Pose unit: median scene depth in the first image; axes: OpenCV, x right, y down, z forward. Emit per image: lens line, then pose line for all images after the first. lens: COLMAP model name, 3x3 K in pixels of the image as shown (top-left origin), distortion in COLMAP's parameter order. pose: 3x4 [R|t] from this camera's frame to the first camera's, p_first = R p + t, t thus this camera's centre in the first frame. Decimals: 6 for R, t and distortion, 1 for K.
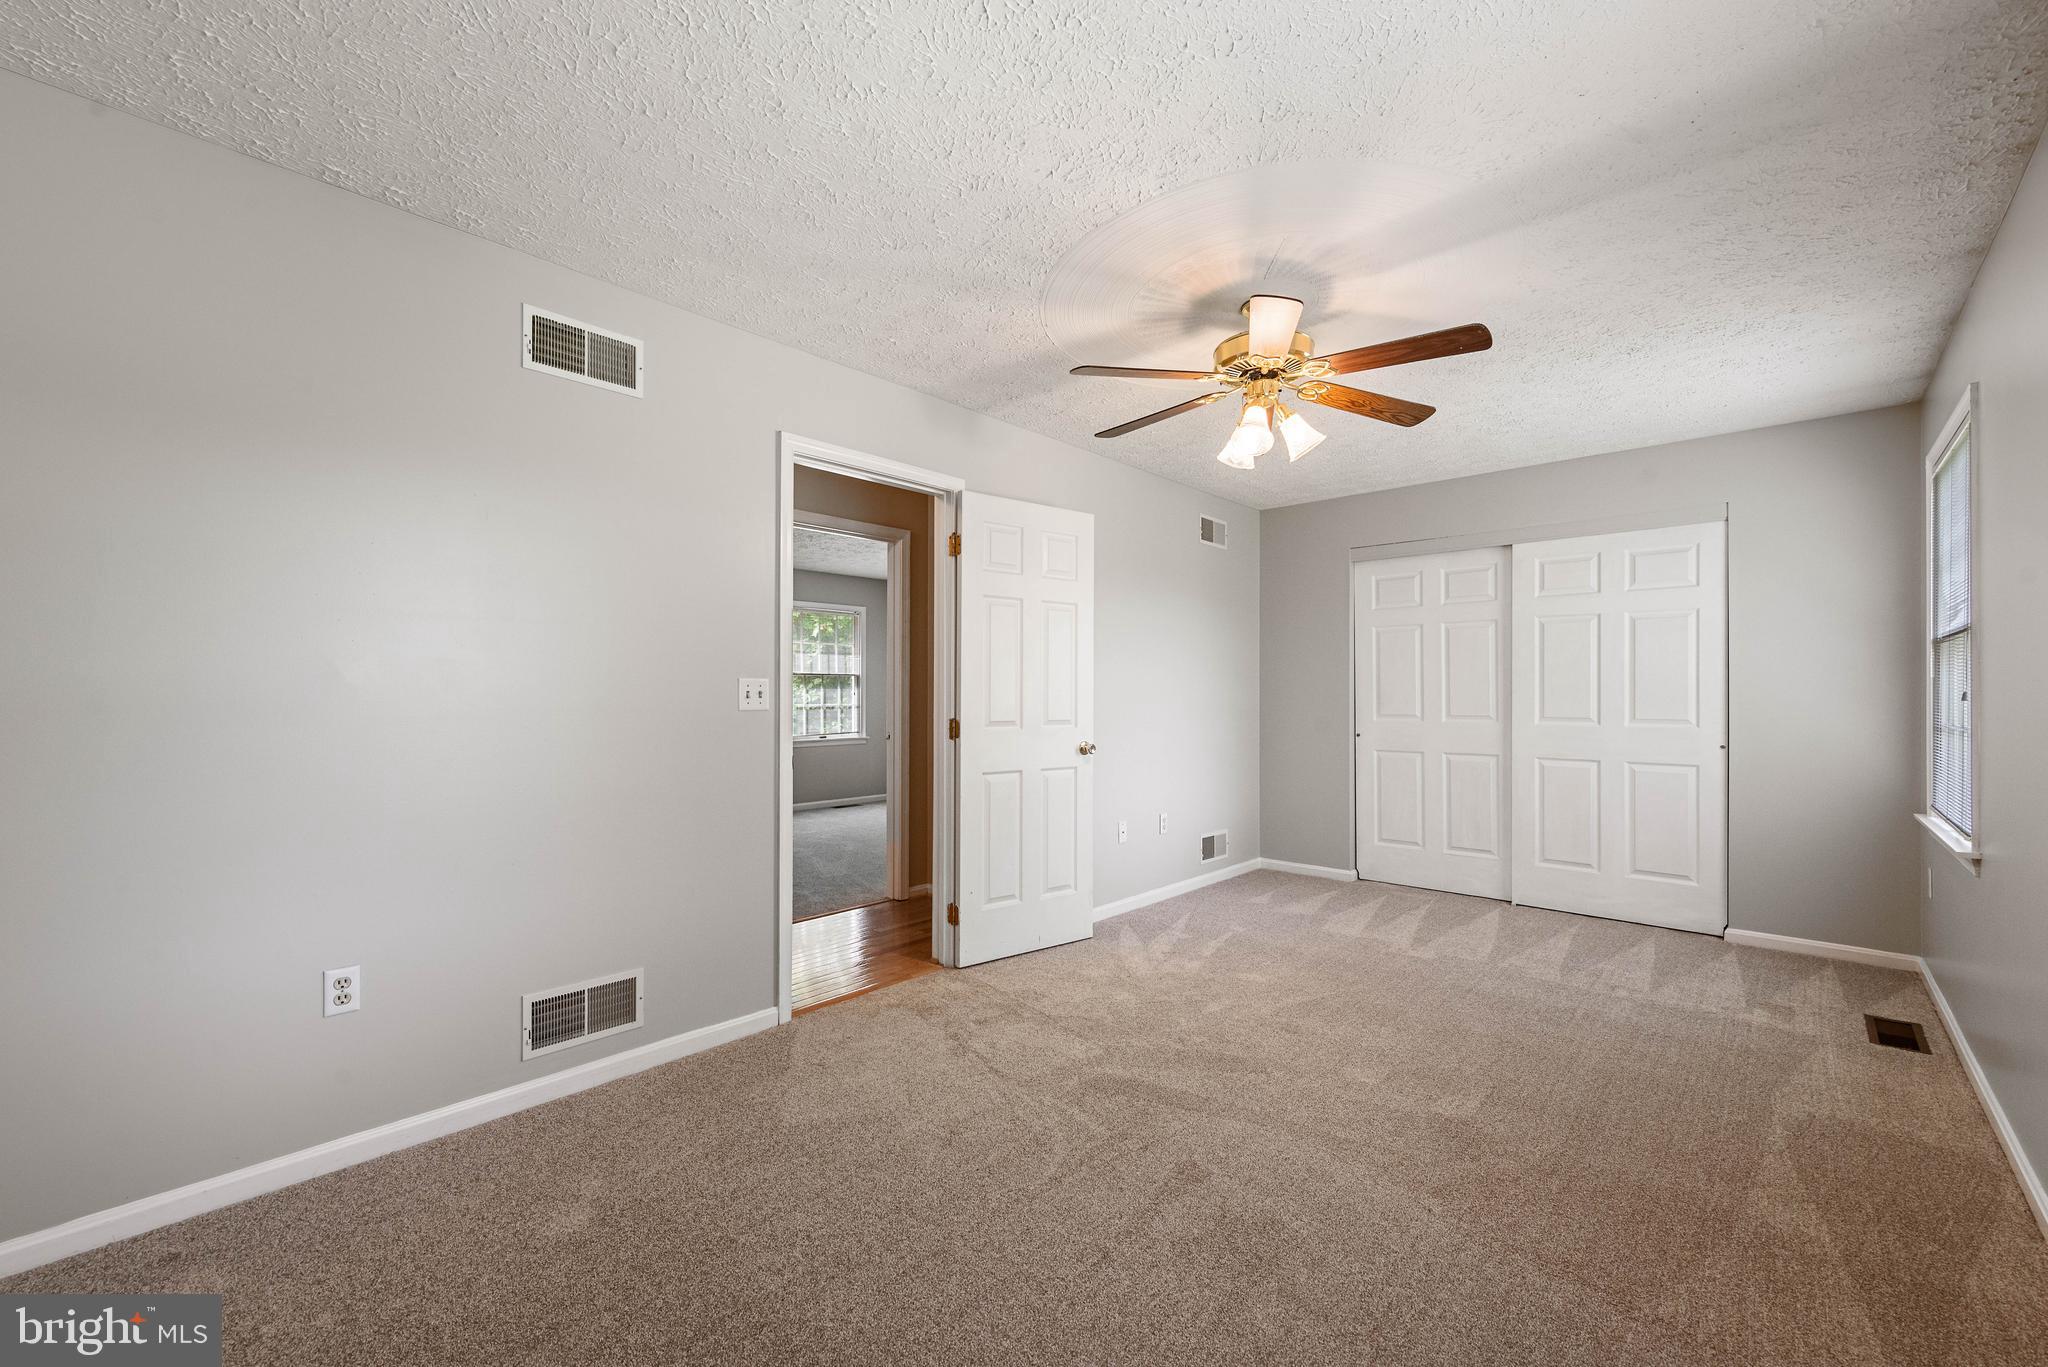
lens RADIAL K [[823.1, 0, 1026.8], [0, 823.1, 690.8], [0, 0, 1]] dist [0.002733, -0.001687]
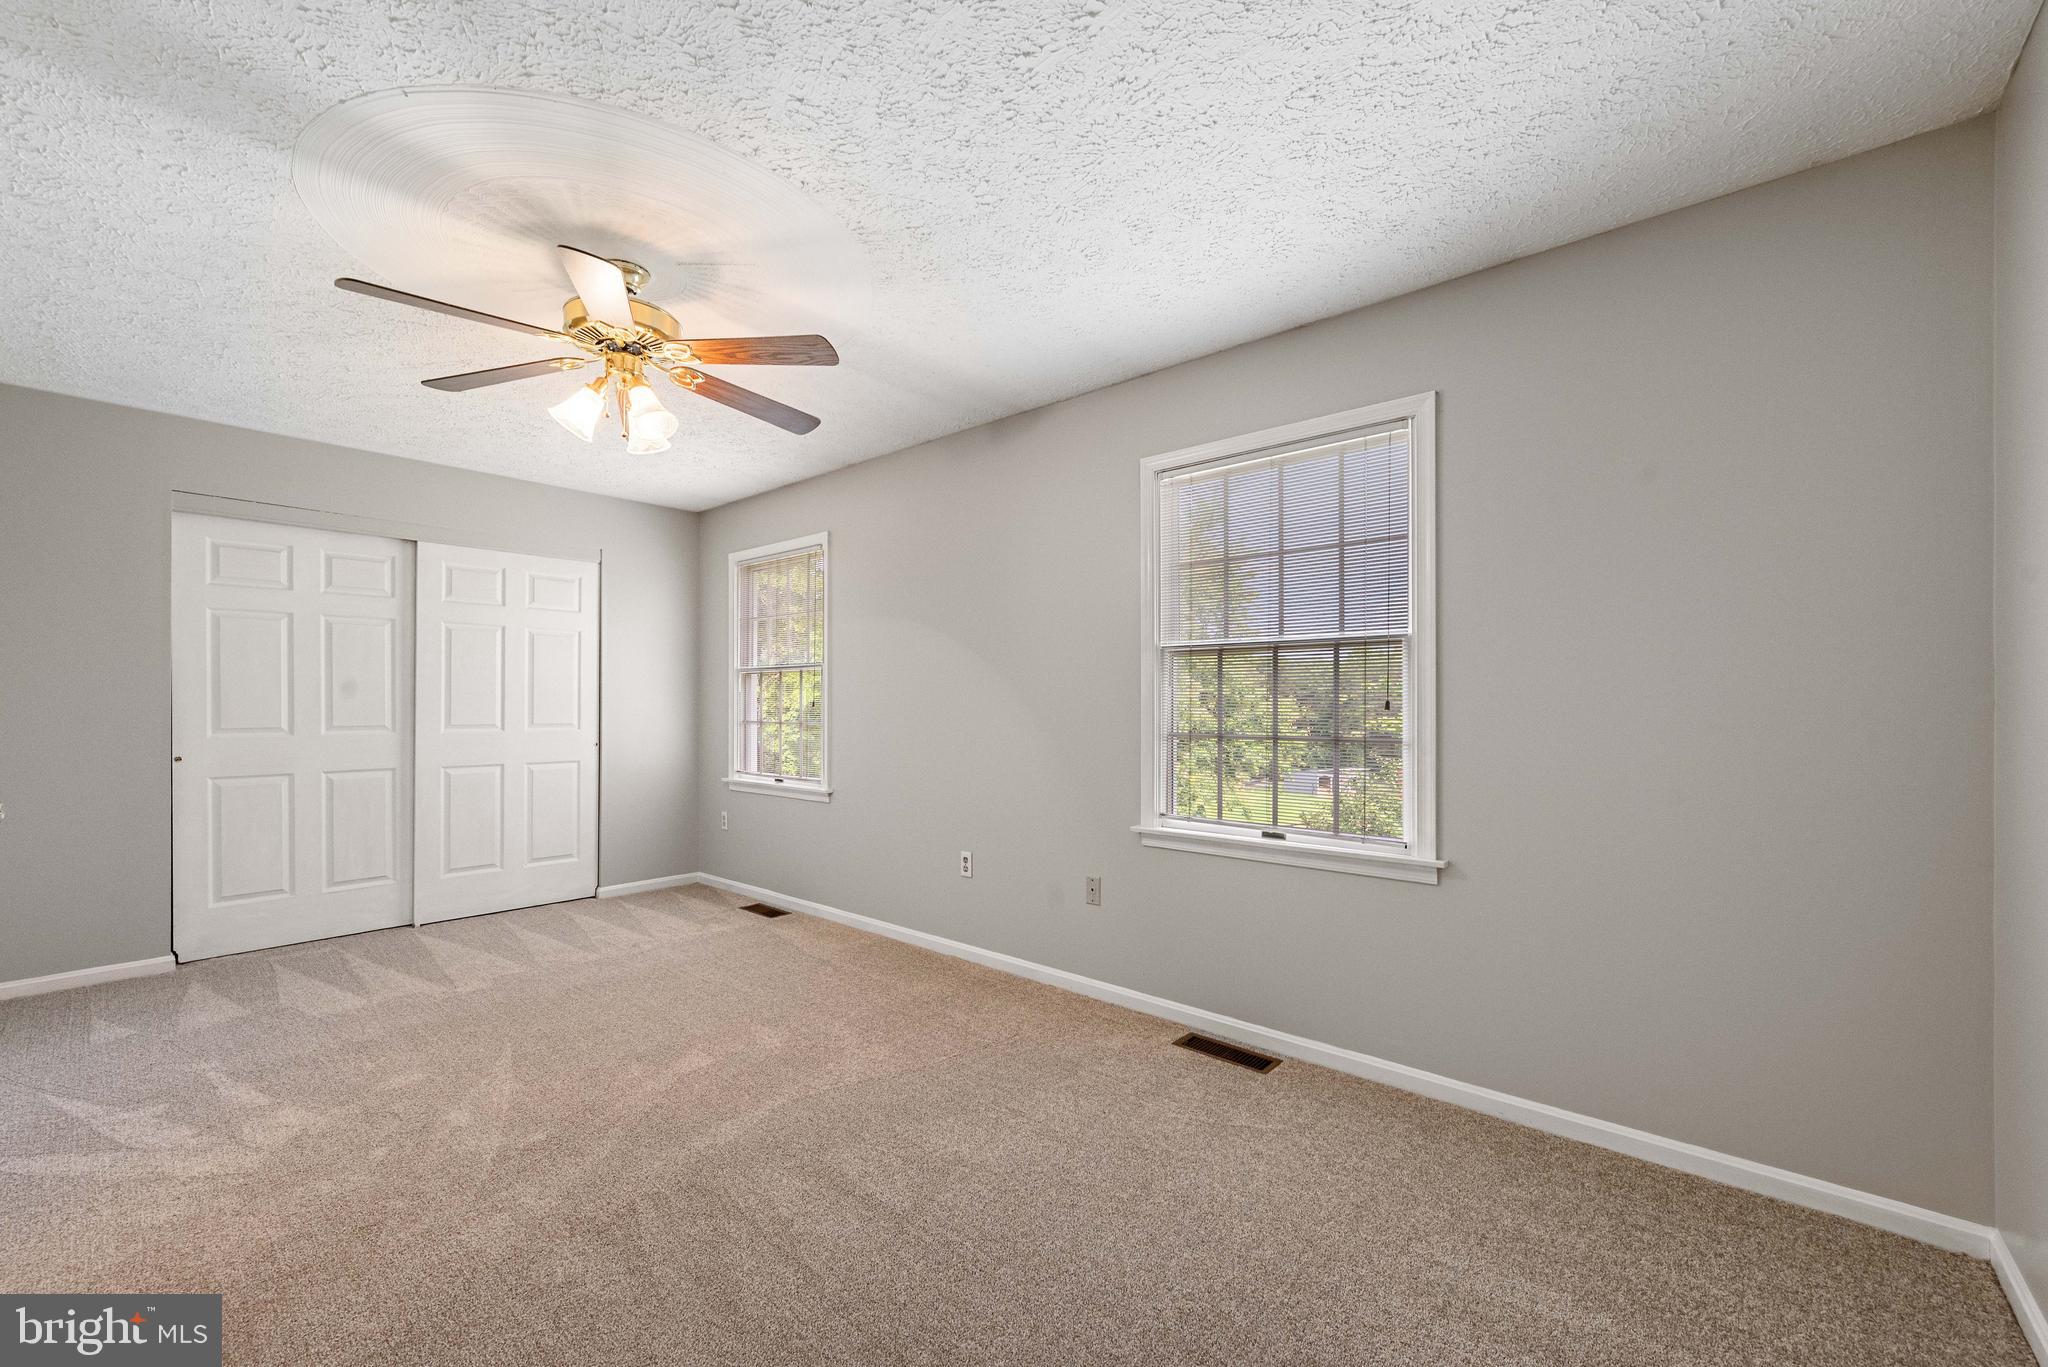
lens RADIAL K [[823.1, 0, 1025.7], [0, 823.1, 700.7], [0, 0, 1]] dist [0.002733, -0.001687]
pose [[-0.047146, 0.003301, 0.998883, -0.418107], [-0.007197, 0.999967, -0.003644, 0.001982], [-0.998862, -0.007361, -0.047121, 0.395088]]
